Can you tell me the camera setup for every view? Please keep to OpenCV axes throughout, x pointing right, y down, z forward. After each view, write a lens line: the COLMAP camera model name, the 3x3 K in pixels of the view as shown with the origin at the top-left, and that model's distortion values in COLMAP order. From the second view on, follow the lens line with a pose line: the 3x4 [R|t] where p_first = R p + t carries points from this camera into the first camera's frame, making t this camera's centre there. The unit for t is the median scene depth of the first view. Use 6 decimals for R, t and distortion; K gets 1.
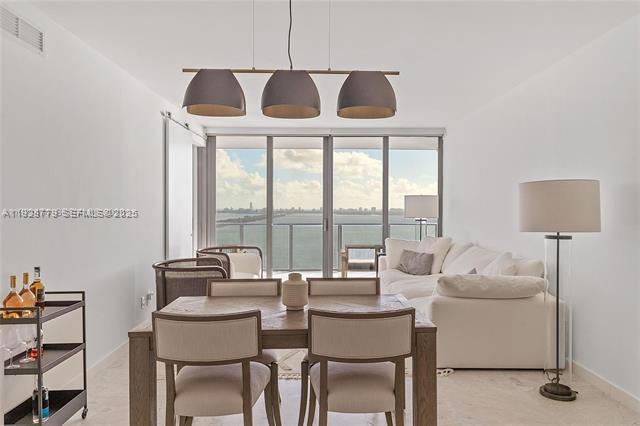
lens RADIAL K [[460.3, 0, 320.0], [0, 460.3, 213.0], [0, 0, 1]] dist [0.002134, 0.001139]
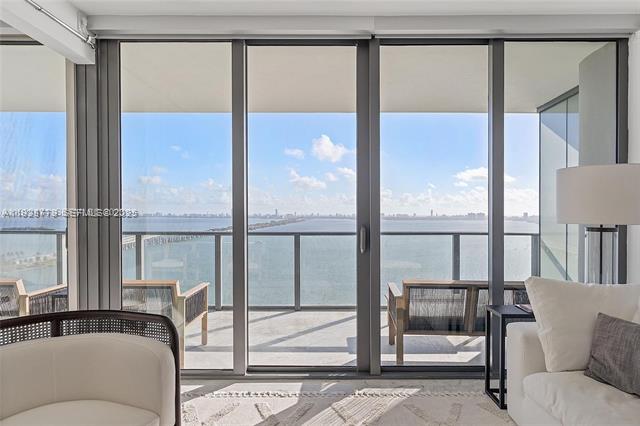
lens RADIAL K [[396.7, 0, 320.0], [0, 396.7, 213.0], [0, 0, 1]] dist [0.001621, -0.000224]
pose [[0.999237, -0.002134, -0.039003, -0.015555], [0.001616, 0.999910, -0.013318, 0.005716], [0.039028, 0.013245, 0.999150, 0.625047]]
